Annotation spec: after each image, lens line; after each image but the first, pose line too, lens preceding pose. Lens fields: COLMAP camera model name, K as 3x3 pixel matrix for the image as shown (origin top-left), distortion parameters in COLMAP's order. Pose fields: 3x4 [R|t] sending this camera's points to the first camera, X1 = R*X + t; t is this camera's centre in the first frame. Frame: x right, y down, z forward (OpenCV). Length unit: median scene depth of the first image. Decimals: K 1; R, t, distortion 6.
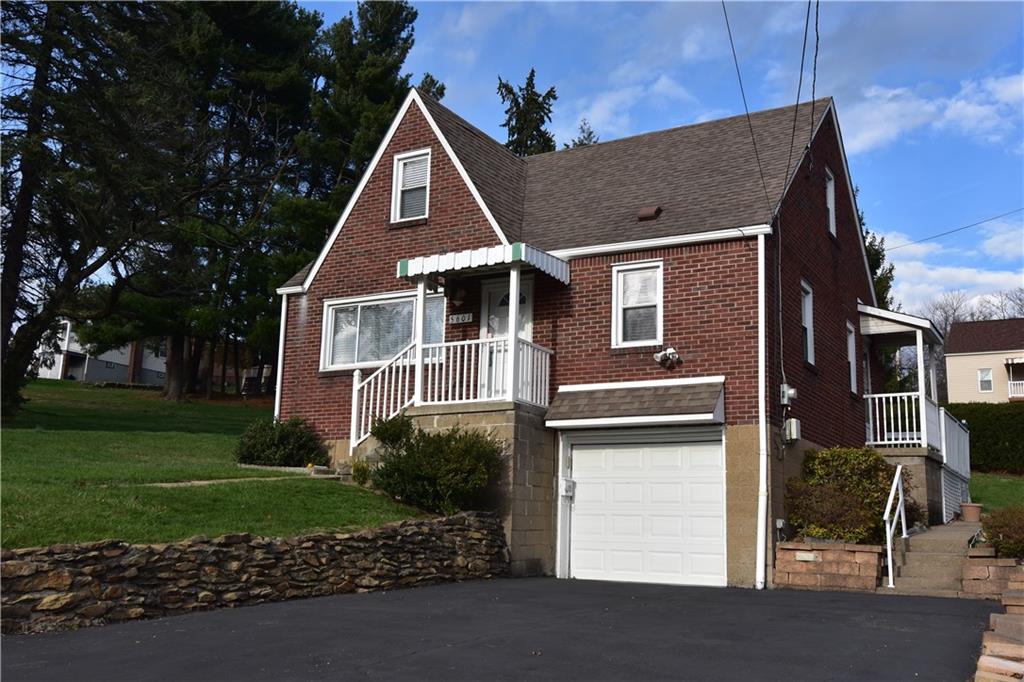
lens RADIAL K [[1009.6, 0, 516.9], [0, 1009.6, 339.2], [0, 0, 1]] dist [0.016893, 0.000000]
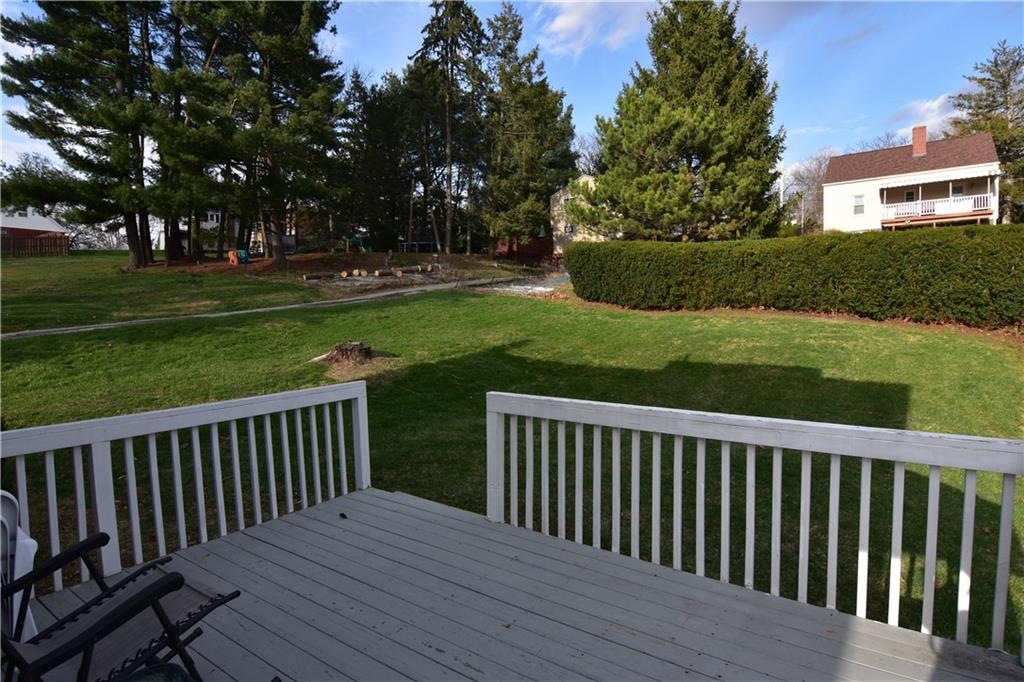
lens RADIAL K [[544.1, 0, 513.0], [0, 544.1, 346.3], [0, 0, 1]] dist [-0.001384, -0.015372]
pose [[0.993559, -0.042974, -0.104852, 0.512392], [0.067975, 0.966360, 0.248049, 0.061259], [0.090665, -0.253579, 0.963056, 1.297284]]
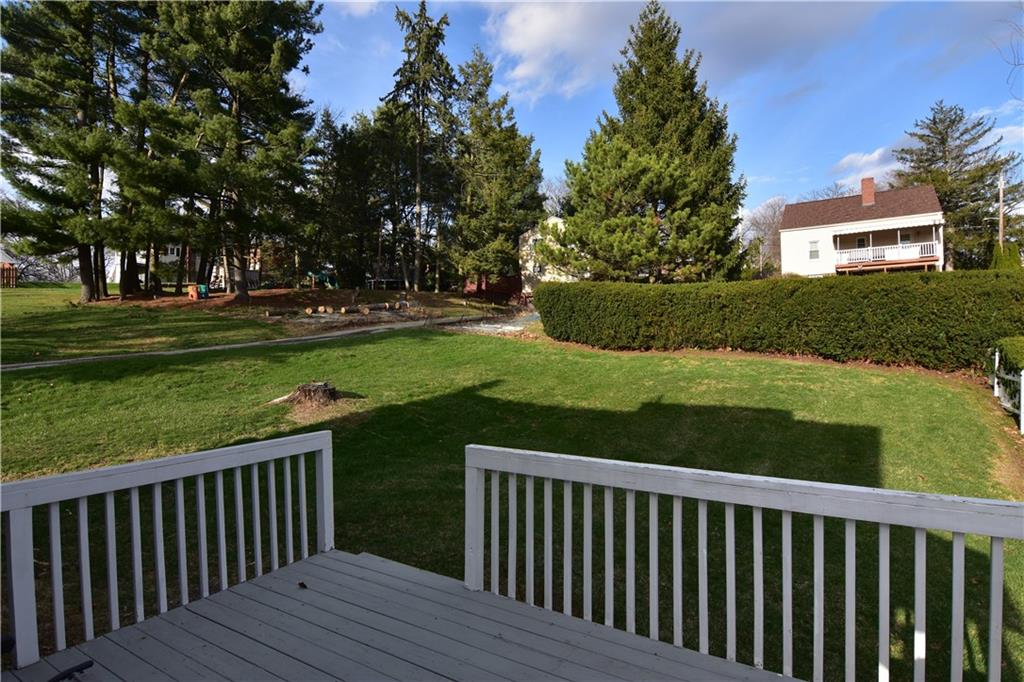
lens RADIAL K [[544.1, 0, 513.6], [0, 544.1, 344.9], [0, 0, 1]] dist [-0.001384, -0.015372]
pose [[0.998279, -0.042946, -0.039927, 0.504325], [0.049528, 0.982044, 0.182035, 0.059925], [0.031393, -0.183699, 0.982481, 1.314015]]
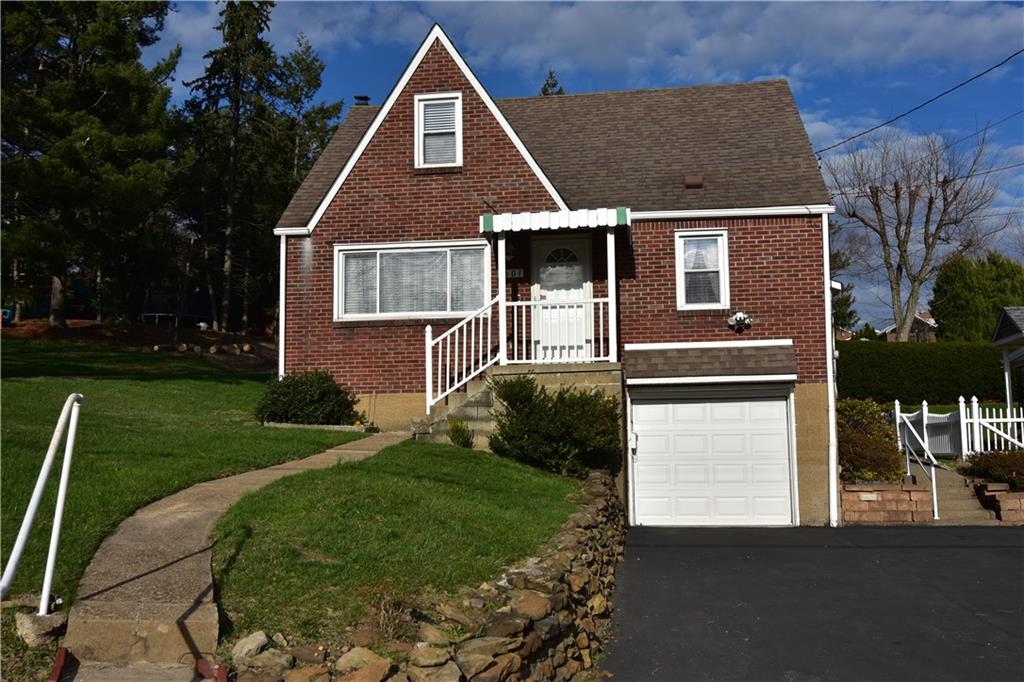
lens RADIAL K [[1009.6, 0, 517.0], [0, 1009.6, 340.8], [0, 0, 1]] dist [0.016893, 0.000000]
pose [[0.924469, 0.006543, 0.381200, -0.448631], [-0.038372, 0.996373, 0.075954, -0.031546], [-0.379321, -0.084845, 0.921367, 0.078344]]
